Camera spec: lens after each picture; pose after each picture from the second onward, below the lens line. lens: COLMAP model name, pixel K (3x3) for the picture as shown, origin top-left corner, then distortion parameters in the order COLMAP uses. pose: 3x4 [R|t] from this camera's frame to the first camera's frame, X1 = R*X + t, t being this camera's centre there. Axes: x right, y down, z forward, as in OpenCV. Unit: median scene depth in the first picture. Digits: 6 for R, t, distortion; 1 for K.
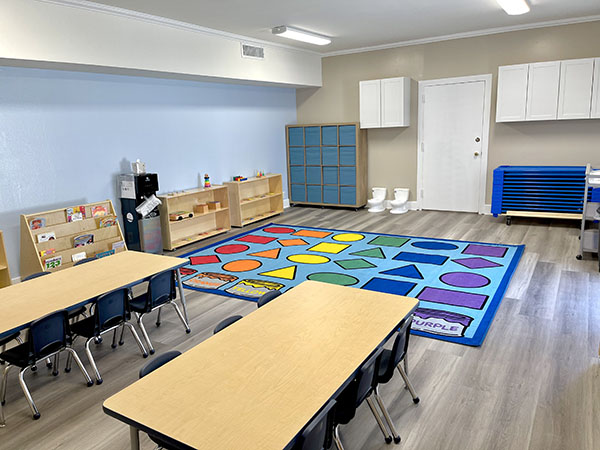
lens RADIAL K [[451.7, 0, 298.0], [0, 451.7, 226.5], [0, 0, 1]] dist [0.096581, -0.139070]
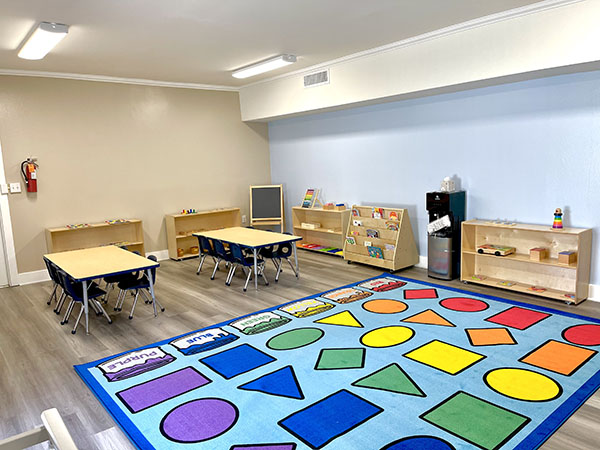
lens RADIAL K [[451.7, 0, 298.0], [0, 451.7, 226.5], [0, 0, 1]] dist [0.096581, -0.139070]
pose [[-0.327978, 0.198240, -0.923651, 0.817006], [-0.152241, 0.953863, 0.258783, -0.301285], [0.932337, 0.225492, -0.282666, 1.207468]]
